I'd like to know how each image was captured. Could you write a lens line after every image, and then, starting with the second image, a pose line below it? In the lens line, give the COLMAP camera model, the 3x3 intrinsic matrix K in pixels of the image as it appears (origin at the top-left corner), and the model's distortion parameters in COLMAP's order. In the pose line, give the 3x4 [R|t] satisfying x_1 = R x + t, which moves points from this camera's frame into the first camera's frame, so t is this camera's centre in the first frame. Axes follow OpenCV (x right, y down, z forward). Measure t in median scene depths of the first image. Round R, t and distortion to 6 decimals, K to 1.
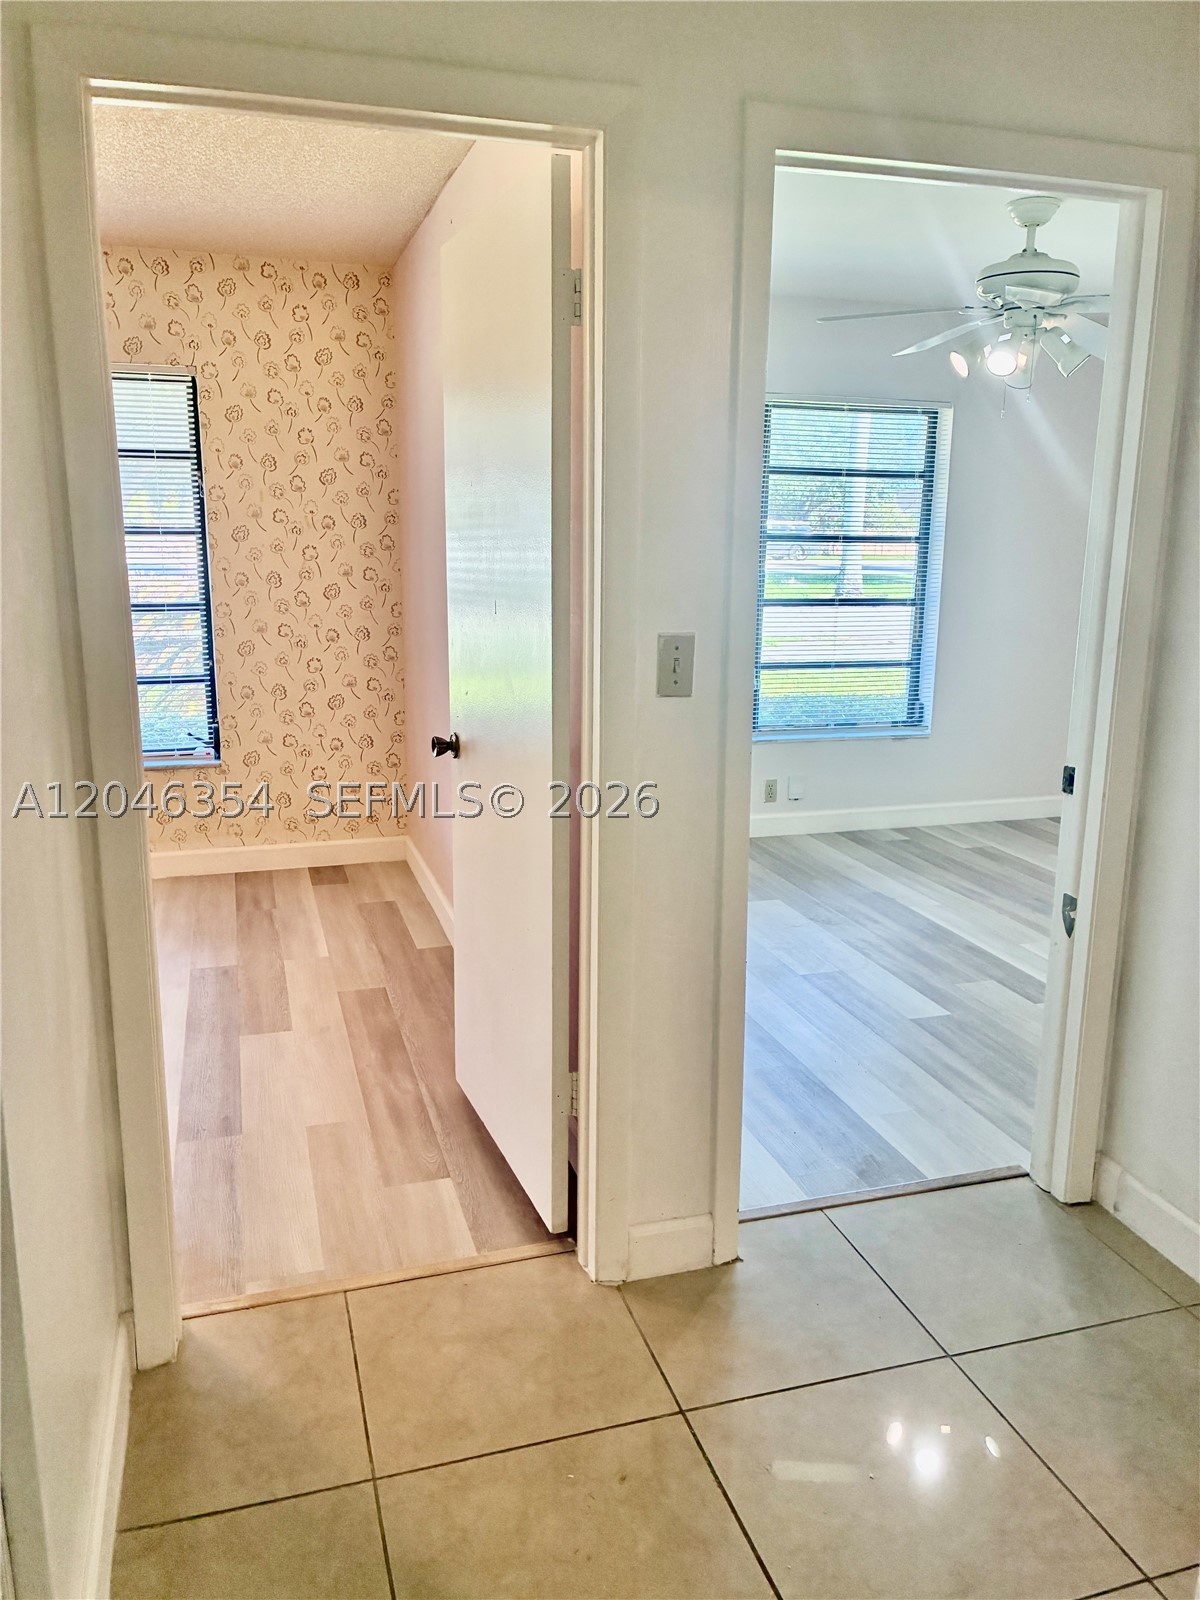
lens RADIAL K [[1218.6, 0, 594.8], [0, 1218.6, 787.6], [0, 0, 1]] dist [0.043637, -0.049889]
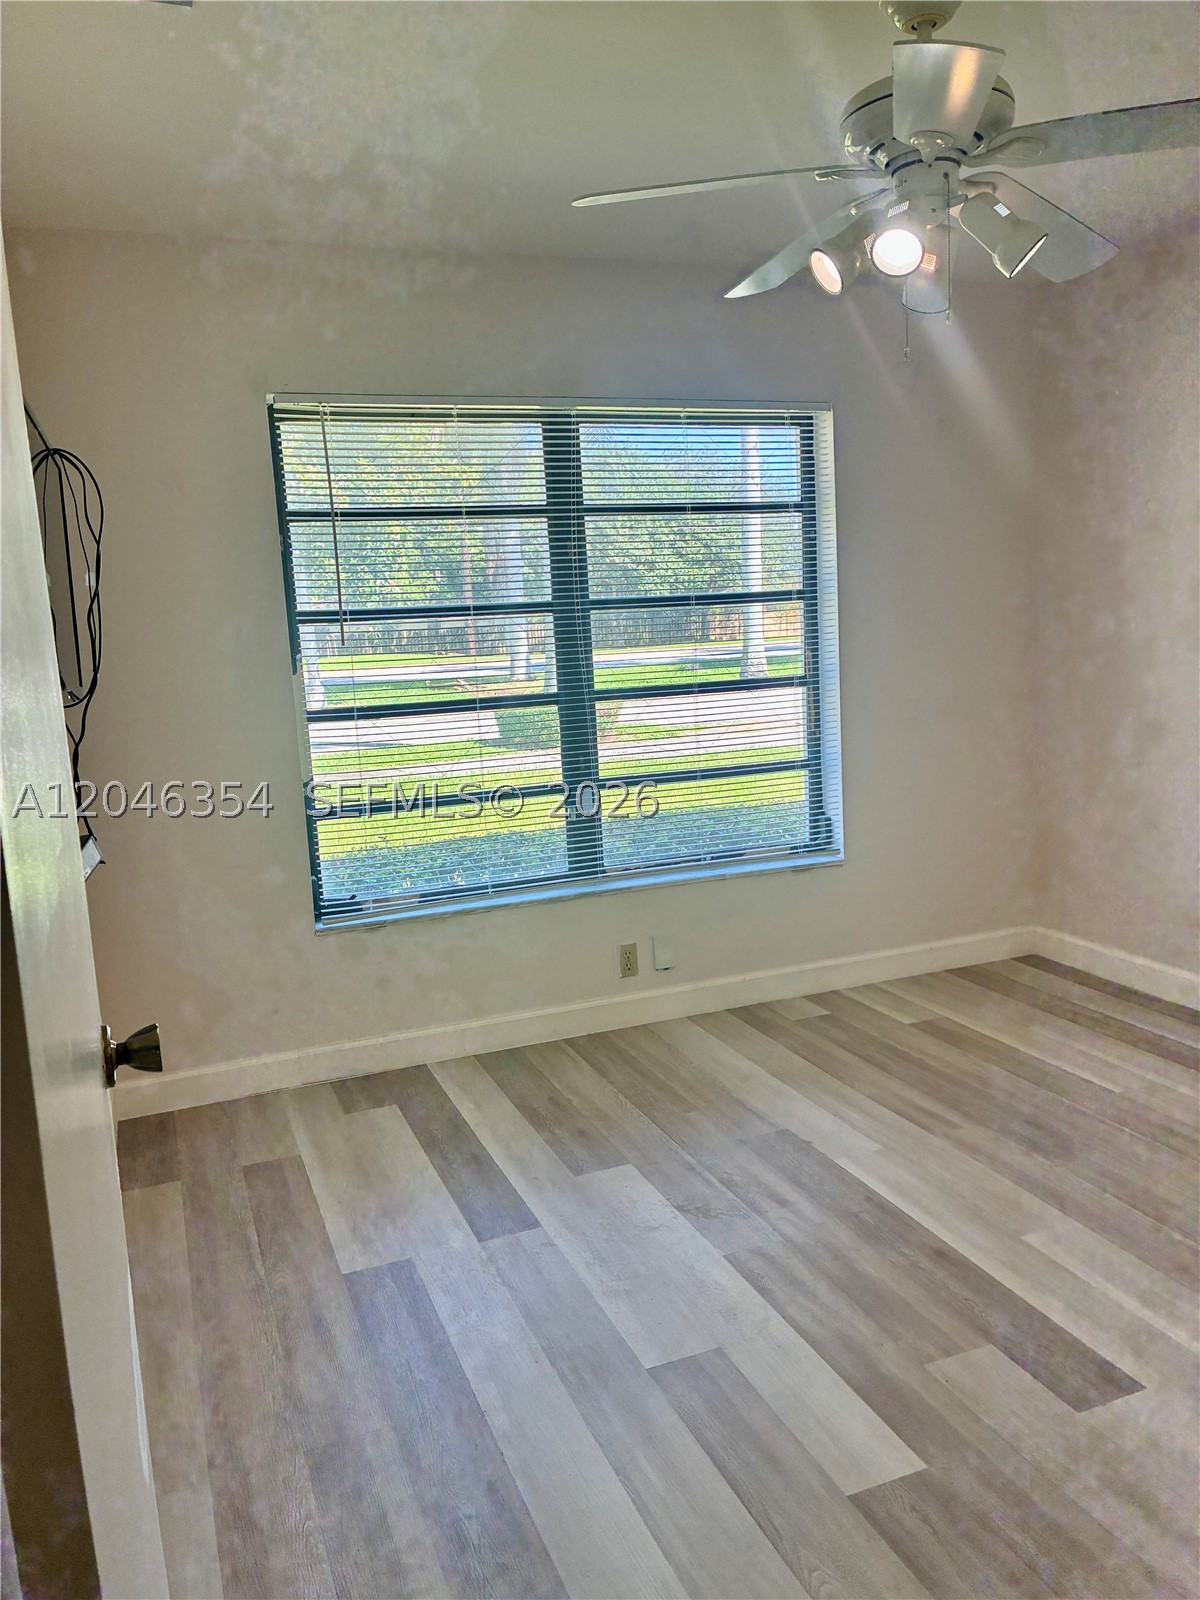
lens RADIAL K [[1218.6, 0, 604.3], [0, 1218.6, 807.4], [0, 0, 1]] dist [0.043637, -0.049889]
pose [[0.994584, -0.078120, 0.068563, 0.096374], [0.082223, 0.994854, -0.059204, -0.048144], [-0.063585, 0.064521, 0.995889, 0.322184]]
